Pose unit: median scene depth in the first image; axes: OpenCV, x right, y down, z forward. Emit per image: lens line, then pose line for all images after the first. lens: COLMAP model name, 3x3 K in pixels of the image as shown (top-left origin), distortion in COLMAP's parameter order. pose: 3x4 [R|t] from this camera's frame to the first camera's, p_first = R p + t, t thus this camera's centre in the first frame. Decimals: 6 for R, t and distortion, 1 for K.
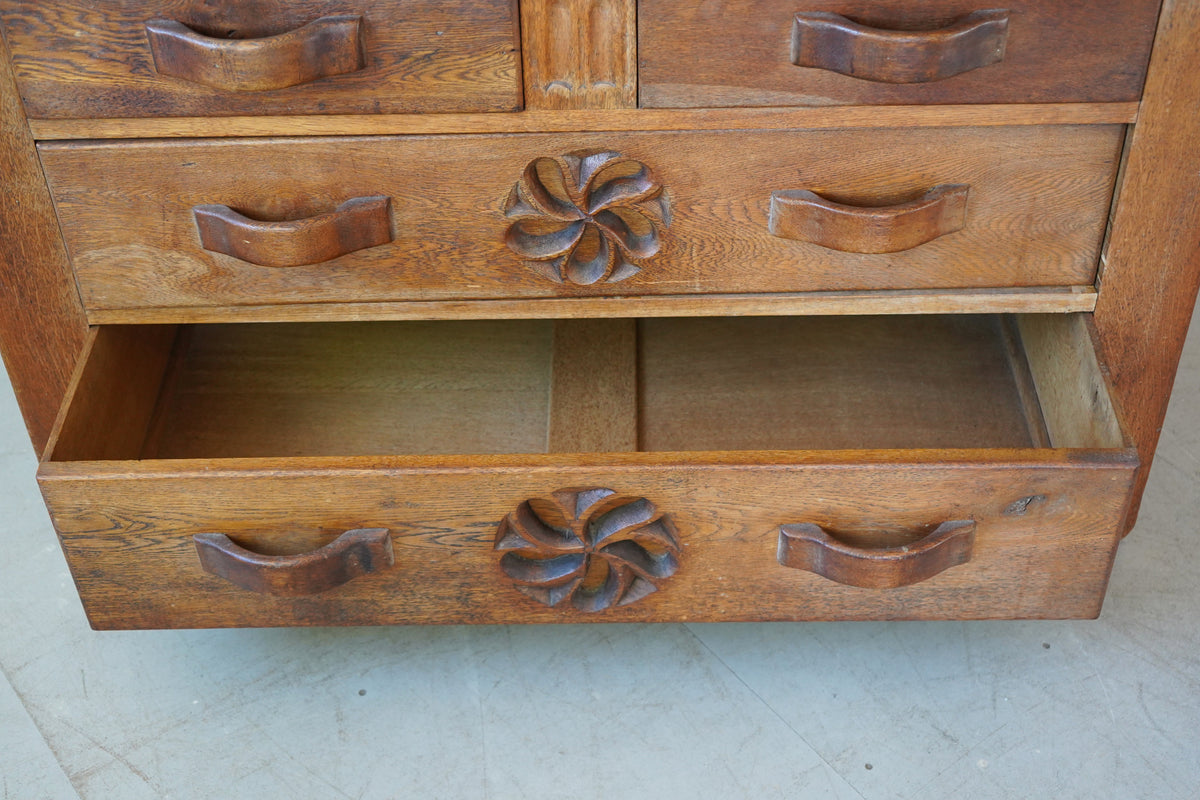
lens RADIAL K [[1666.1, 0, 584.1], [0, 1666.1, 427.1], [0, 0, 1]] dist [-0.012281, 0.000000]
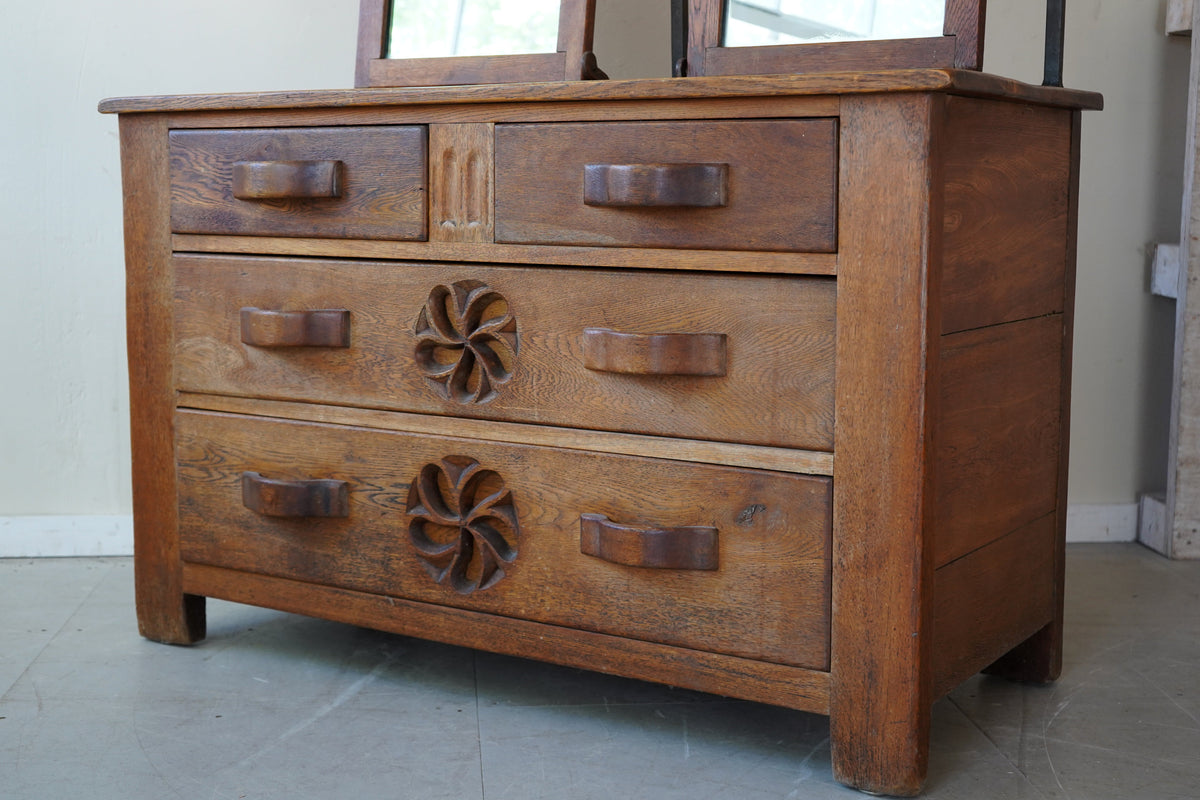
lens RADIAL K [[1666.1, 0, 561.9], [0, 1666.1, 385.3], [0, 0, 1]] dist [-0.012281, 0.000000]
pose [[0.841602, 0.093074, -0.532018, 0.790523], [-0.385259, 0.793813, -0.470571, 0.504470], [0.378525, 0.600998, 0.703932, 0.134052]]
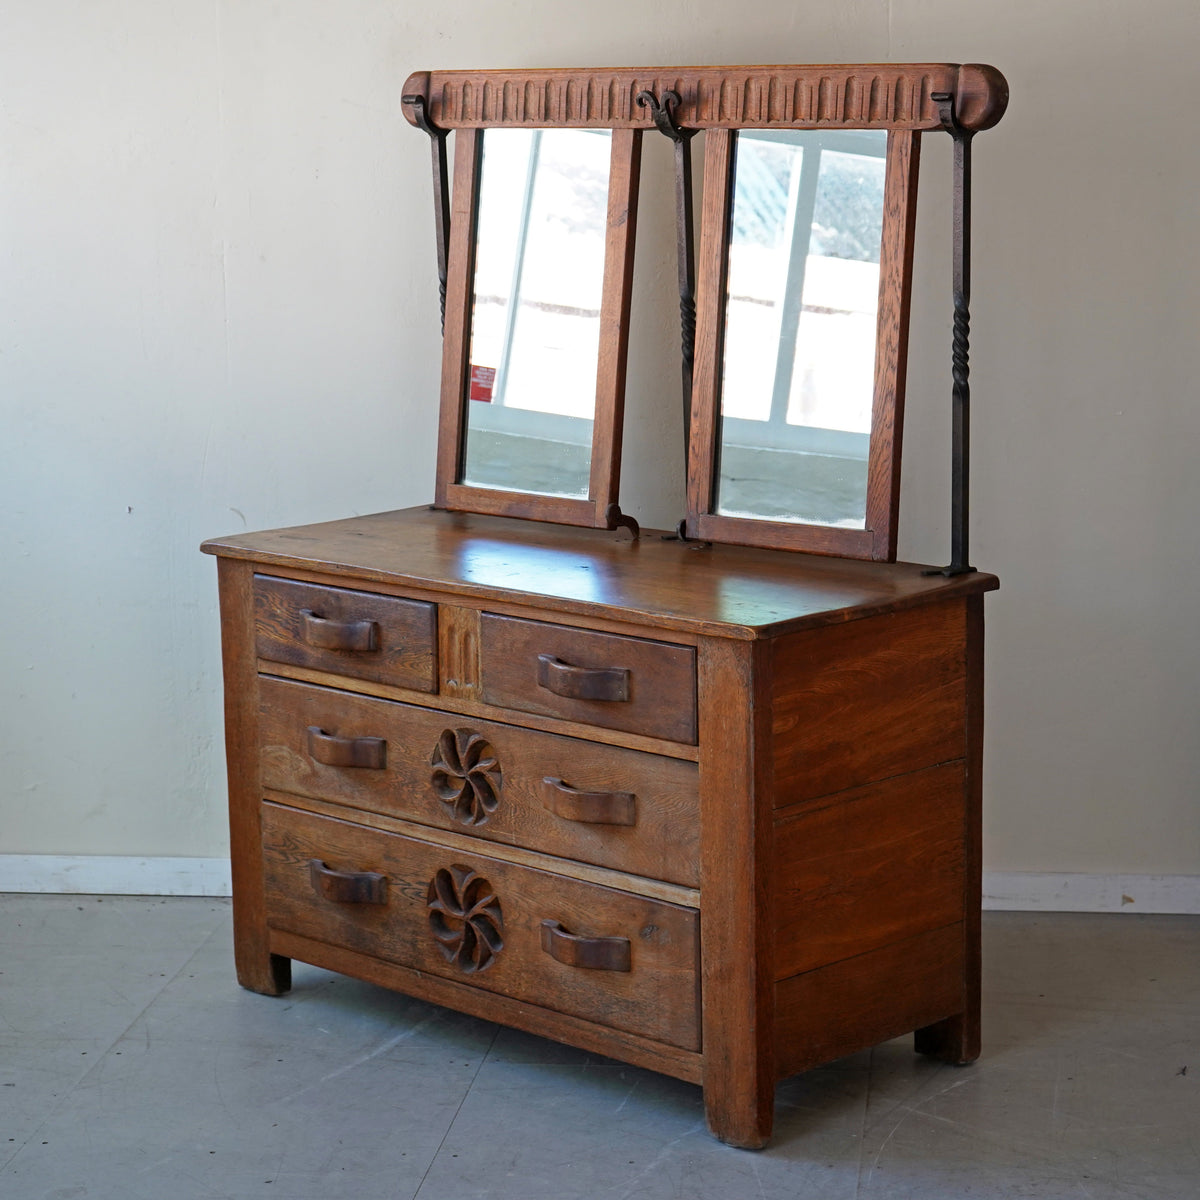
lens RADIAL K [[2852.8, 0, 609.6], [0, 2852.8, 592.2], [0, 0, 1]] dist [-0.069125, 0.000000]
pose [[0.722245, 0.132325, -0.678861, 2.058569], [-0.474316, 0.809121, -0.346913, 0.658647], [0.503375, 0.572550, 0.647147, -0.881820]]
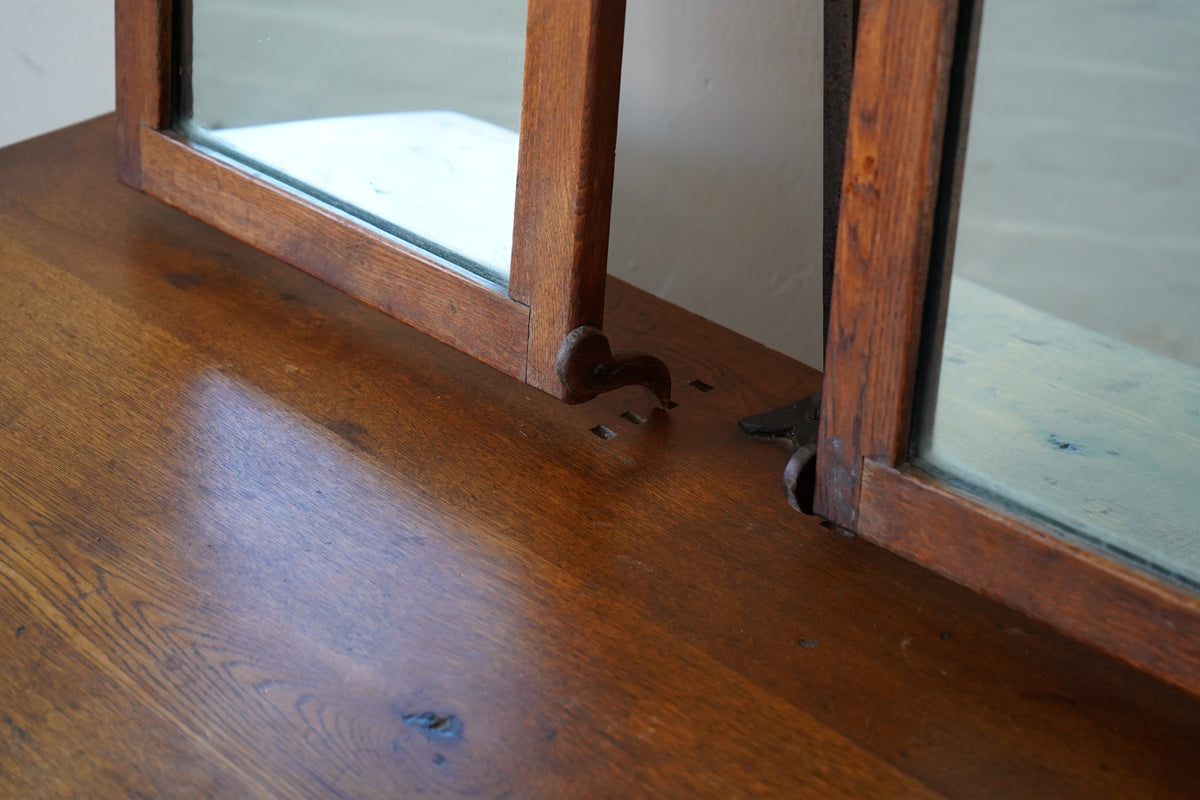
lens RADIAL K [[2502.8, 0, 601.0], [0, 2502.8, 399.9], [0, 0, 1]] dist [-0.040504, 0.000000]
pose [[0.674338, 0.364698, -0.642077, 0.503345], [-0.504684, 0.862367, -0.040221, -0.438115], [0.539038, 0.351169, 0.765584, 0.433828]]
